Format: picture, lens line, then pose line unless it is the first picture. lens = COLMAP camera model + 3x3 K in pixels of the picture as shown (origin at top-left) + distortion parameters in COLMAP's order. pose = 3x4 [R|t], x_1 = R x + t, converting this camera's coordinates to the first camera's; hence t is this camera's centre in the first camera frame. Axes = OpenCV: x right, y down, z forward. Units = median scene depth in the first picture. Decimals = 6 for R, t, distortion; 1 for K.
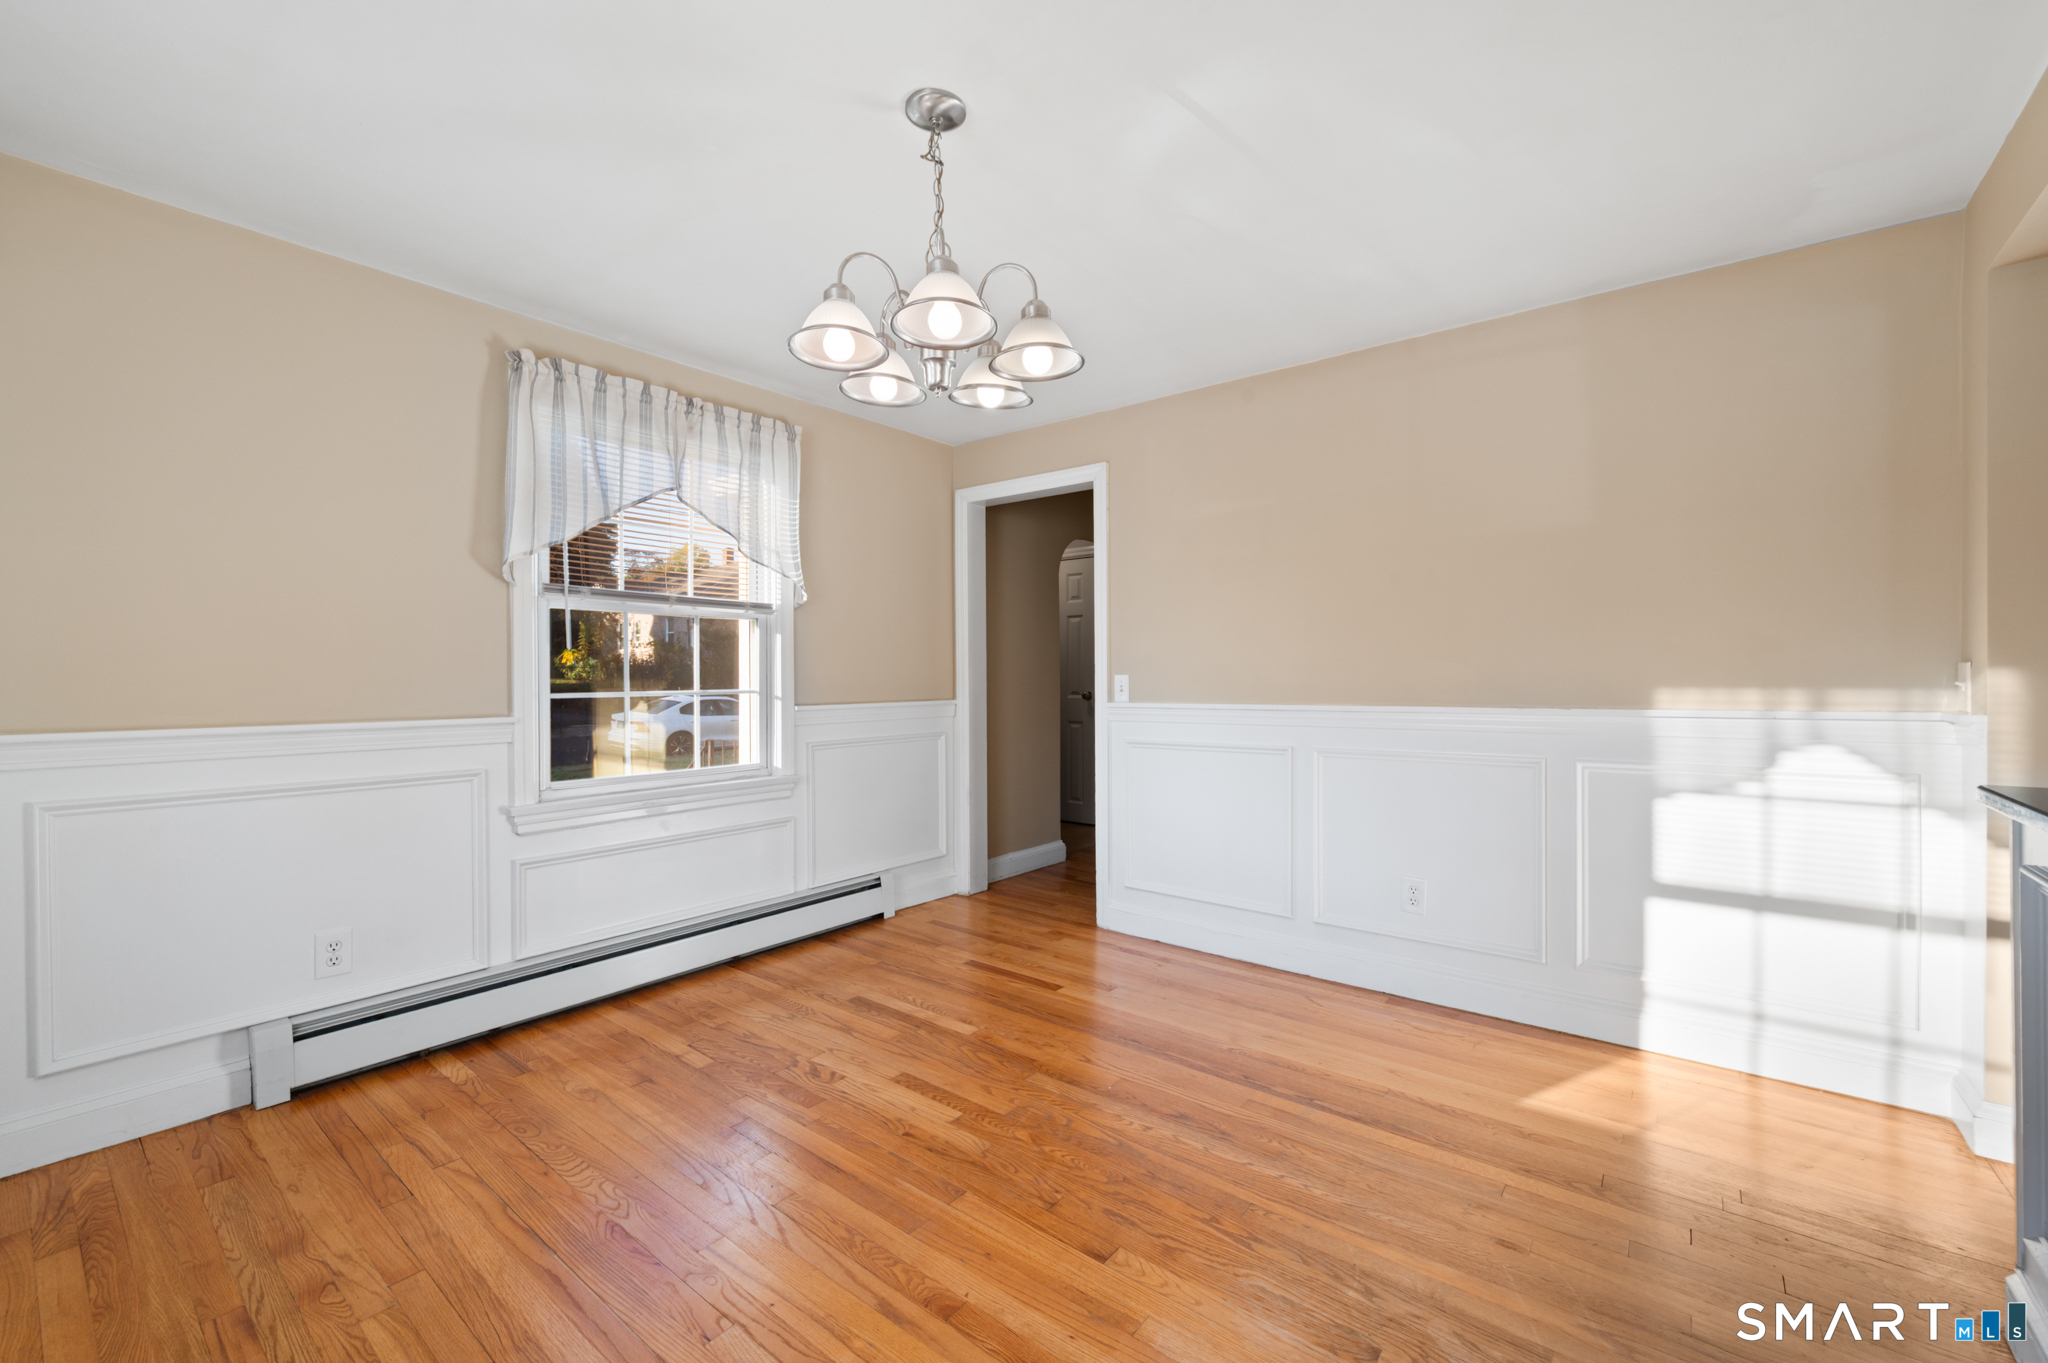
lens RADIAL K [[823.5, 0, 1030.9], [0, 823.5, 686.1], [0, 0, 1]] dist [0.000205, 0.000146]
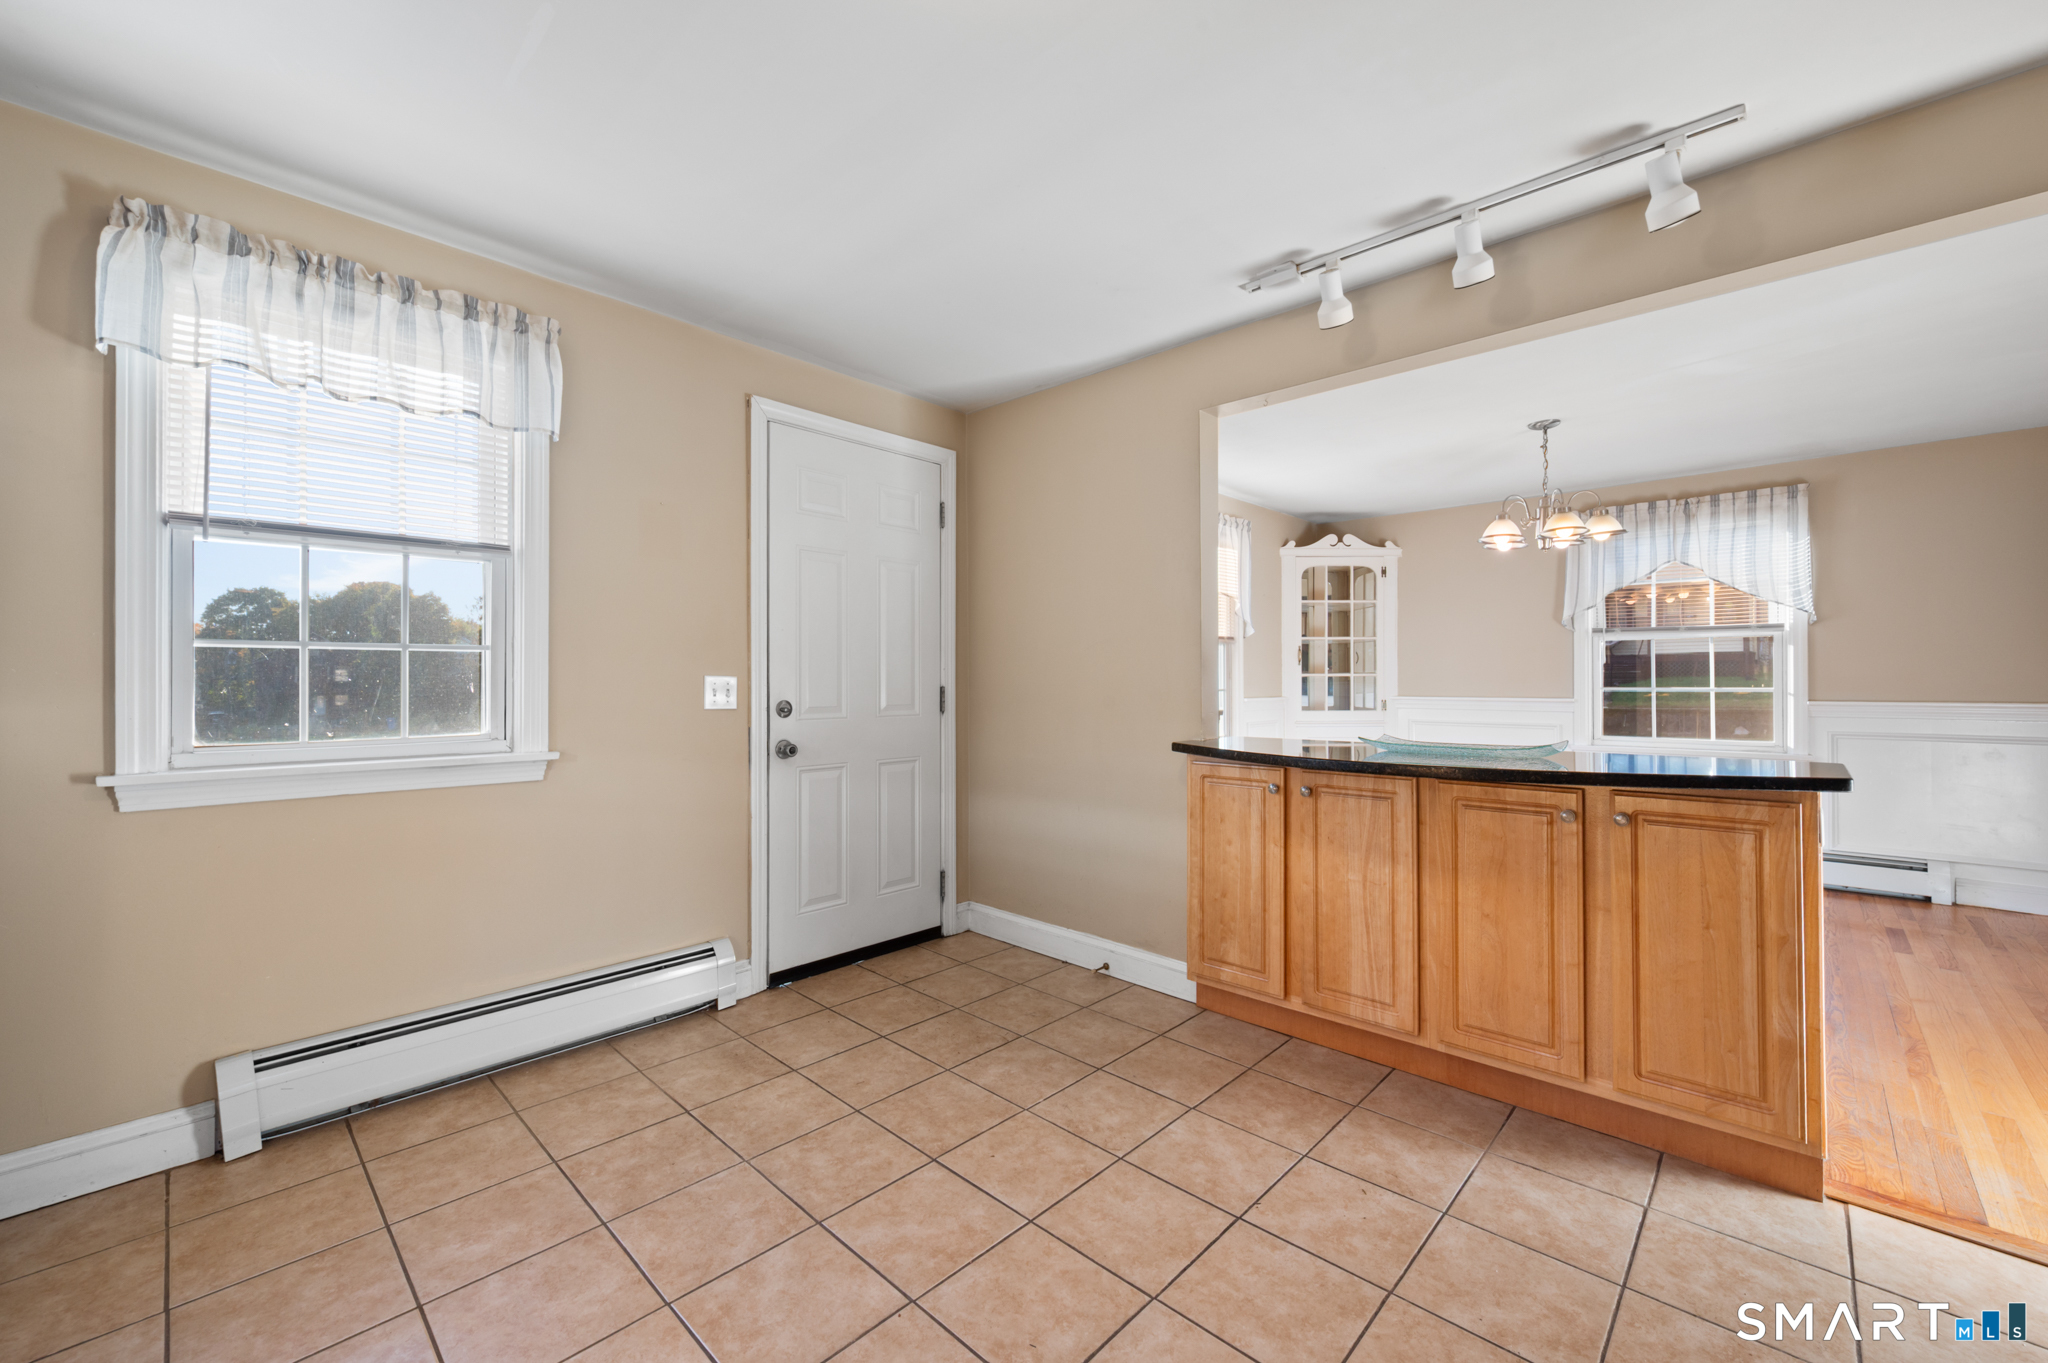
lens RADIAL K [[823.5, 0, 1028.1], [0, 823.5, 674.5], [0, 0, 1]] dist [0.000205, 0.000146]
pose [[-0.086156, -0.002206, -0.996279, 1.391107], [-0.006461, 0.999978, -0.001656, -0.008033], [0.996261, 0.006294, -0.086168, -0.116962]]
